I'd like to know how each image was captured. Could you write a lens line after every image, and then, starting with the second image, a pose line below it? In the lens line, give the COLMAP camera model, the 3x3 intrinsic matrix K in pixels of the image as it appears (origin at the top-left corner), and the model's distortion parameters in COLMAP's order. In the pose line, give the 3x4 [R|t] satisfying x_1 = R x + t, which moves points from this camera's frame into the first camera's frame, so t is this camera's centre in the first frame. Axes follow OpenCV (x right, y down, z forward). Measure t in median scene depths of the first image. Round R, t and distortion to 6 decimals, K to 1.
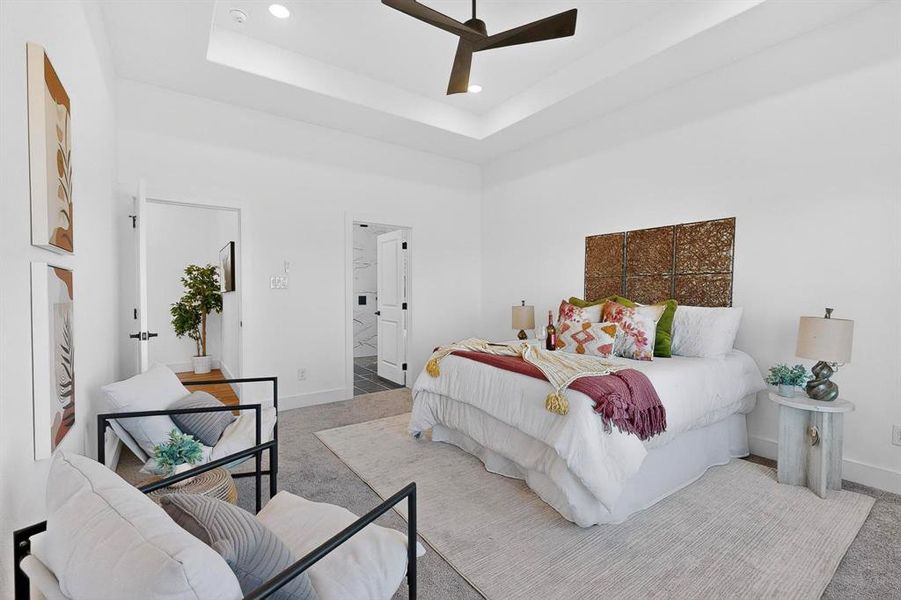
lens RADIAL K [[391.1, 0, 453.8], [0, 391.1, 300.0], [0, 0, 1]] dist [0.002293, -0.000456]
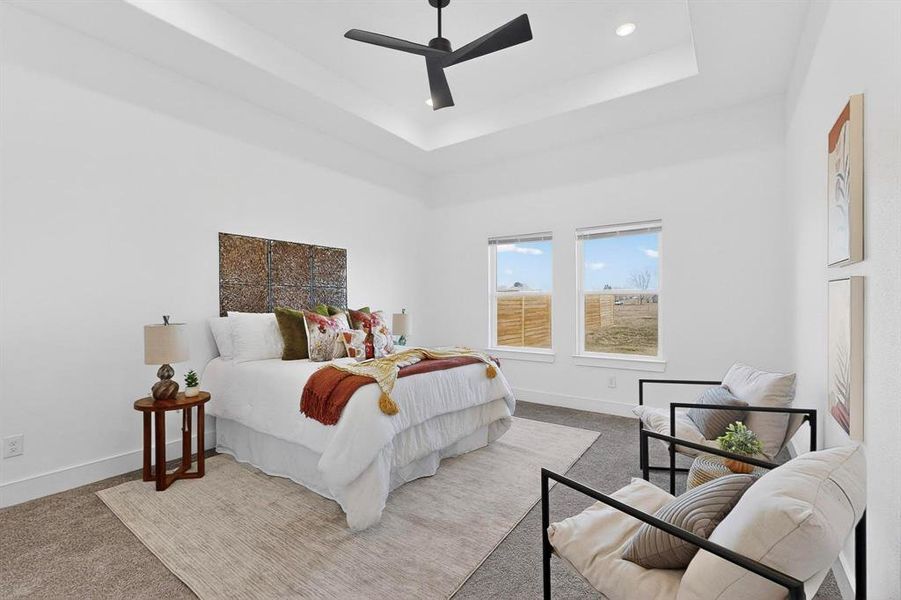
lens RADIAL K [[391.1, 0, 453.8], [0, 391.1, 300.0], [0, 0, 1]] dist [0.002293, -0.000456]
pose [[-0.323472, 0.001664, 0.946236, -0.782519], [0.021049, 0.999764, 0.005437, -0.024882], [-0.946004, 0.021676, -0.323430, 1.102529]]
